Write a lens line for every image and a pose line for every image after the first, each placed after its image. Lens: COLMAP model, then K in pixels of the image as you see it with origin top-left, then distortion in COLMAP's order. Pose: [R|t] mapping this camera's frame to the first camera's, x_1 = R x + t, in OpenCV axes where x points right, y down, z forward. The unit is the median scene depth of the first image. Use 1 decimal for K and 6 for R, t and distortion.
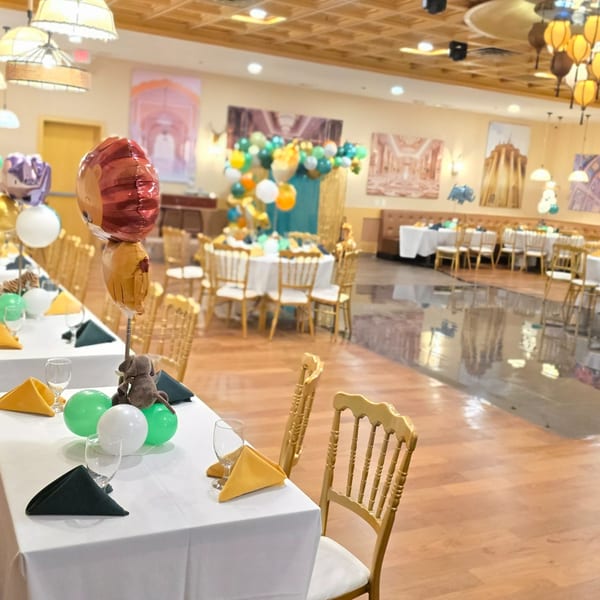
lens RADIAL K [[719.7, 0, 282.9], [0, 719.7, 285.1], [0, 0, 1]] dist [0.070757, 0.000000]
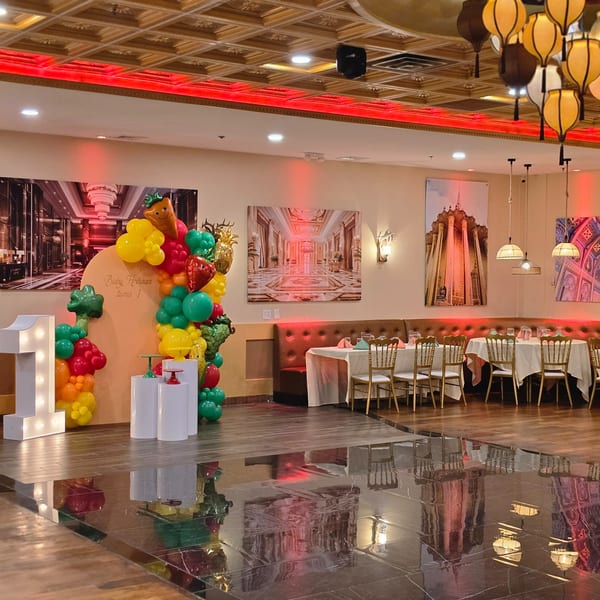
lens RADIAL K [[1039.7, 0, 312.2], [0, 1039.7, 296.5], [0, 0, 1]] dist [0.127717, 0.000000]
pose [[0.986085, -0.081178, 0.145075, 0.041007], [0.098863, 0.987940, -0.119165, -0.018813], [-0.133652, 0.131850, 0.982218, 0.110149]]
